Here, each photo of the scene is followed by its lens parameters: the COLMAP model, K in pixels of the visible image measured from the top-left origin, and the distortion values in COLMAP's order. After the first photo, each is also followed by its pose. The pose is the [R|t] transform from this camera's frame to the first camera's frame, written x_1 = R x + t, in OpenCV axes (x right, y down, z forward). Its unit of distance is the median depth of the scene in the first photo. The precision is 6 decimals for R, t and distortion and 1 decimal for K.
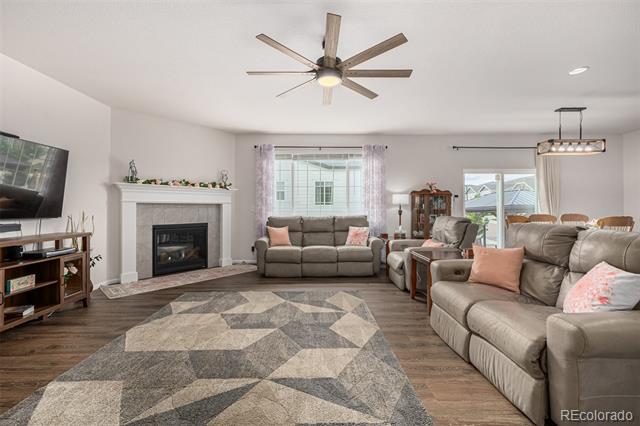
lens RADIAL K [[269.7, 0, 315.6], [0, 269.7, 207.4], [0, 0, 1]] dist [0.001592, 0.000521]
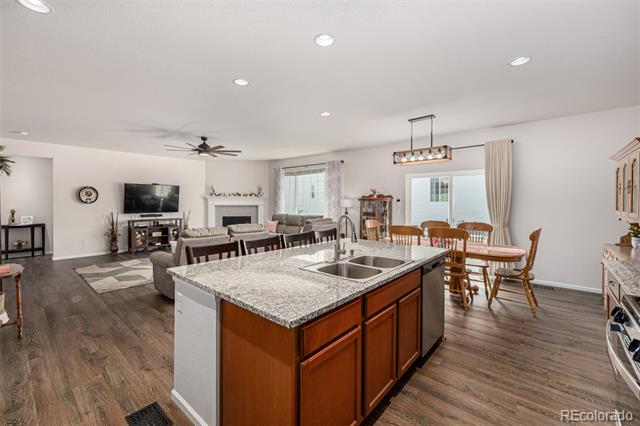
lens RADIAL K [[278.4, 0, 320.0], [0, 278.4, 213.0], [0, 0, 1]] dist [0.000104, 0.000105]
pose [[0.738131, 0.031790, -0.673908, 1.257697], [0.000206, 0.998879, 0.047345, -0.053649], [0.674657, -0.035085, 0.737297, -0.034259]]
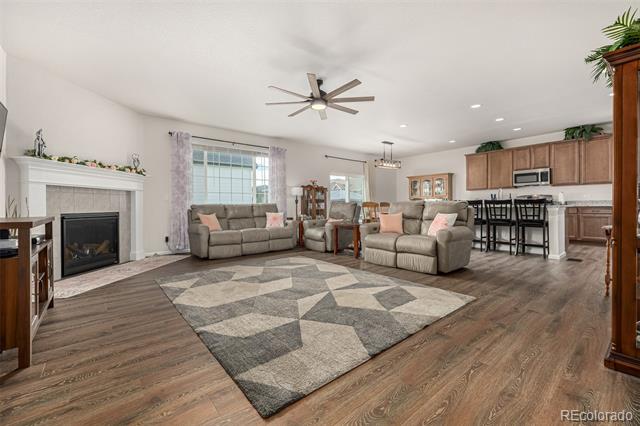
lens RADIAL K [[269.7, 0, 315.6], [0, 269.7, 207.4], [0, 0, 1]] dist [0.001592, 0.000521]
pose [[0.784376, -0.008497, 0.620228, -0.486266], [0.005302, 0.999961, 0.006994, 0.043488], [-0.620264, -0.002197, 0.784390, -0.088727]]
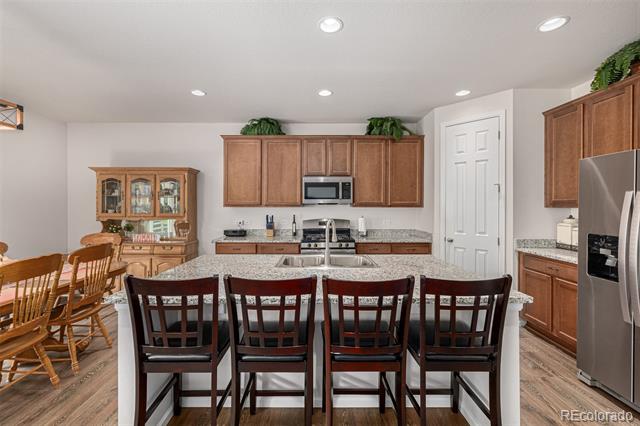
lens RADIAL K [[269.7, 0, 315.6], [0, 269.7, 207.4], [0, 0, 1]] dist [0.001592, 0.000521]
pose [[0.011805, -0.001146, 0.999930, 0.475850], [-0.006301, 0.999979, 0.001220, -0.048560], [-0.999910, -0.006315, 0.011798, 0.360696]]
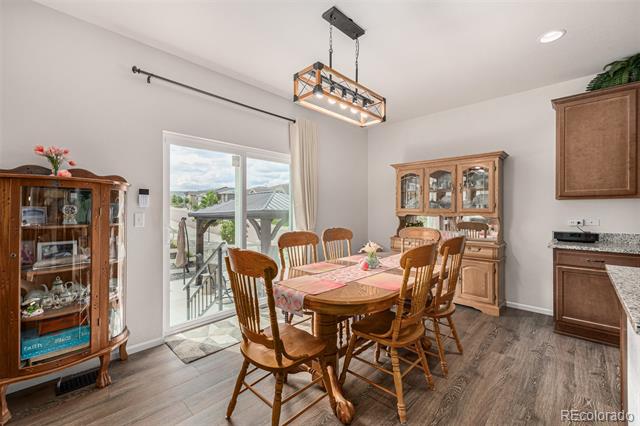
lens RADIAL K [[277.7, 0, 315.7], [0, 277.7, 211.9], [0, 0, 1]] dist [0.000984, 0.000173]
pose [[0.712824, 0.001453, 0.701342, 0.496118], [-0.006950, 0.999963, 0.004991, -0.015855], [-0.701309, -0.008432, 0.712808, 0.606601]]
